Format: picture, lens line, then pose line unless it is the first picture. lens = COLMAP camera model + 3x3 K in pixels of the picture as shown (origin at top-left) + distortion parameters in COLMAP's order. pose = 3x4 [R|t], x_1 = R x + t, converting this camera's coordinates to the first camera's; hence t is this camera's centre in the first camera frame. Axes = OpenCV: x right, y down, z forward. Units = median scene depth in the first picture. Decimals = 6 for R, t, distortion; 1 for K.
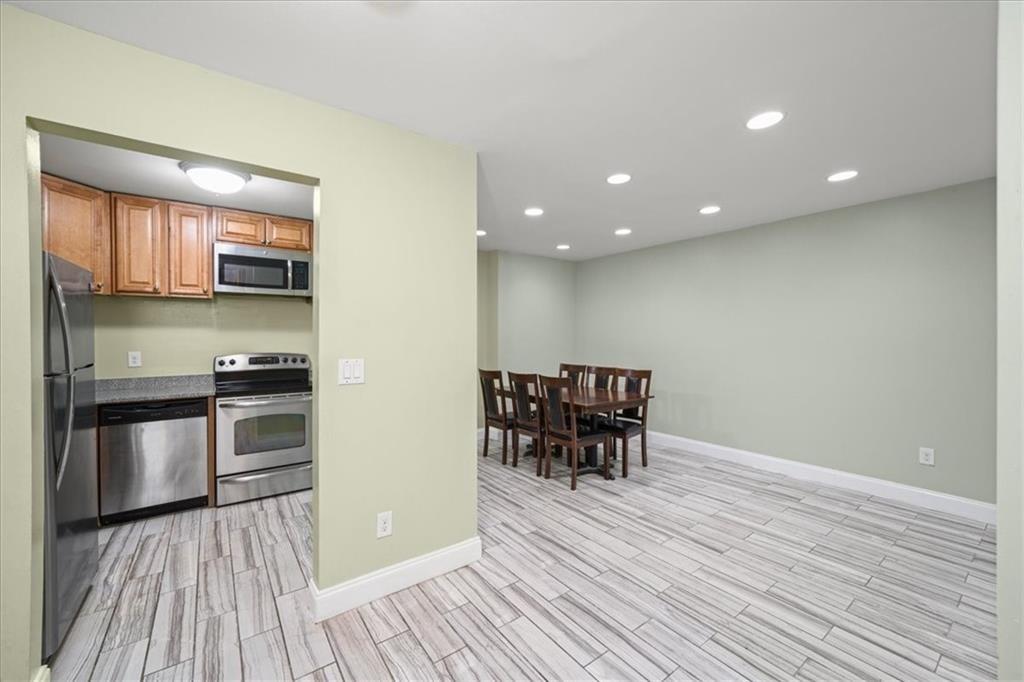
lens RADIAL K [[401.6, 0, 512.0], [0, 401.6, 341.0], [0, 0, 1]] dist [-0.000861, 0.000047]
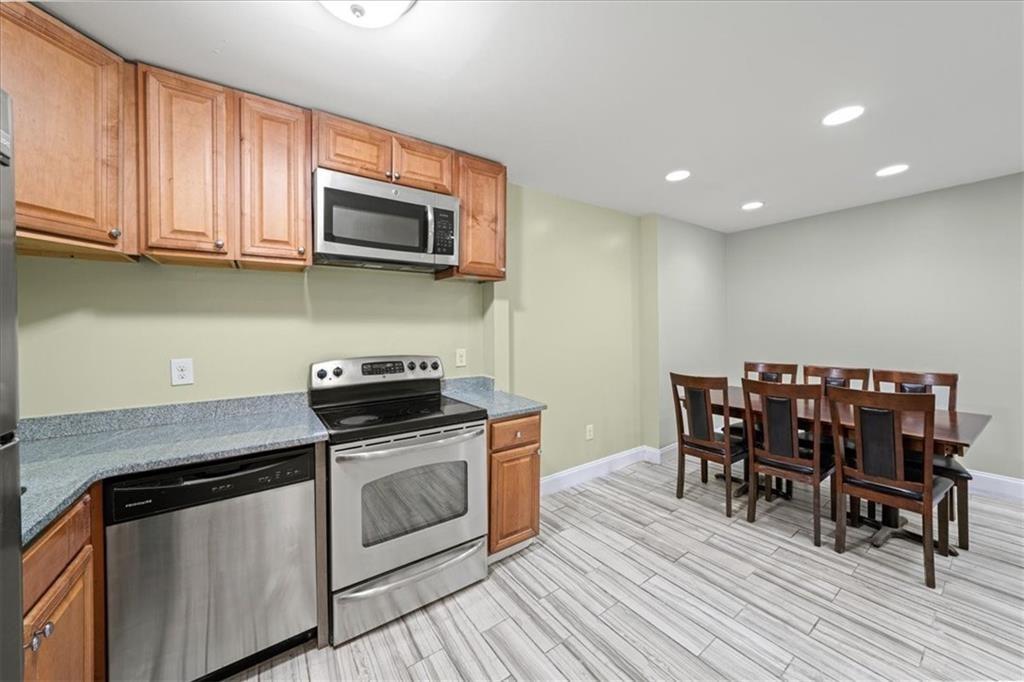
lens RADIAL K [[358.9, 0, 516.9], [0, 358.9, 330.0], [0, 0, 1]] dist [-0.006548, 0.000083]
pose [[0.999846, -0.012771, -0.012052, -0.417331], [0.012660, 0.999877, -0.009209, -0.003705], [0.012168, 0.009055, 0.999885, 0.454650]]
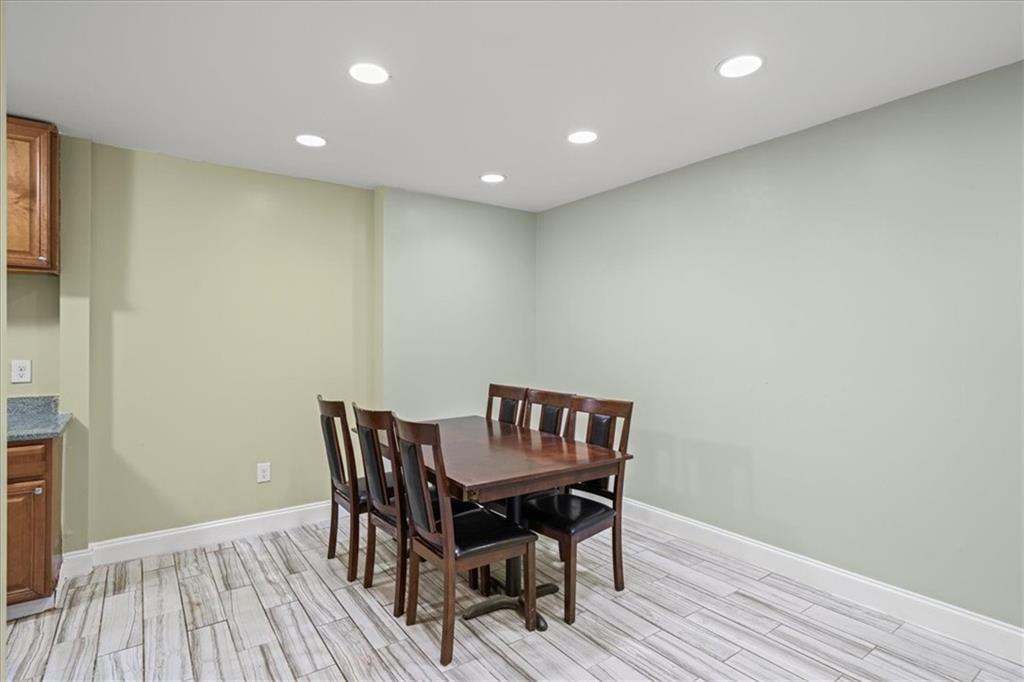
lens RADIAL K [[511.0, 0, 512.0], [0, 511.0, 341.0], [0, 0, 1]] dist [0.002022, 0.001205]
pose [[0.999881, 0.002918, -0.015174, 0.228876], [-0.003005, 0.999979, -0.005735, -0.001061], [0.015157, 0.005780, 0.999868, 0.387581]]
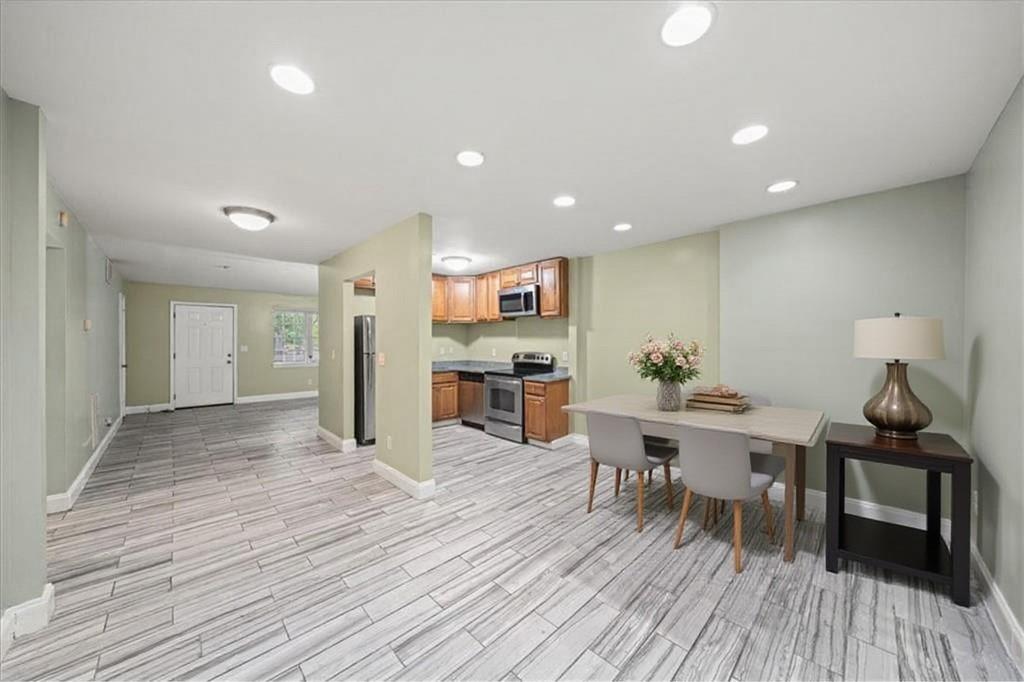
lens RADIAL K [[353.1, 0, 500.2], [0, 353.1, 342.1], [0, 0, 1]] dist [-0.000779, -0.000013]
pose [[0.127400, 0.004494, -0.991841, 0.786723], [-0.013089, 0.999910, 0.002849, -0.012574], [0.991765, 0.012619, 0.127448, 0.743589]]
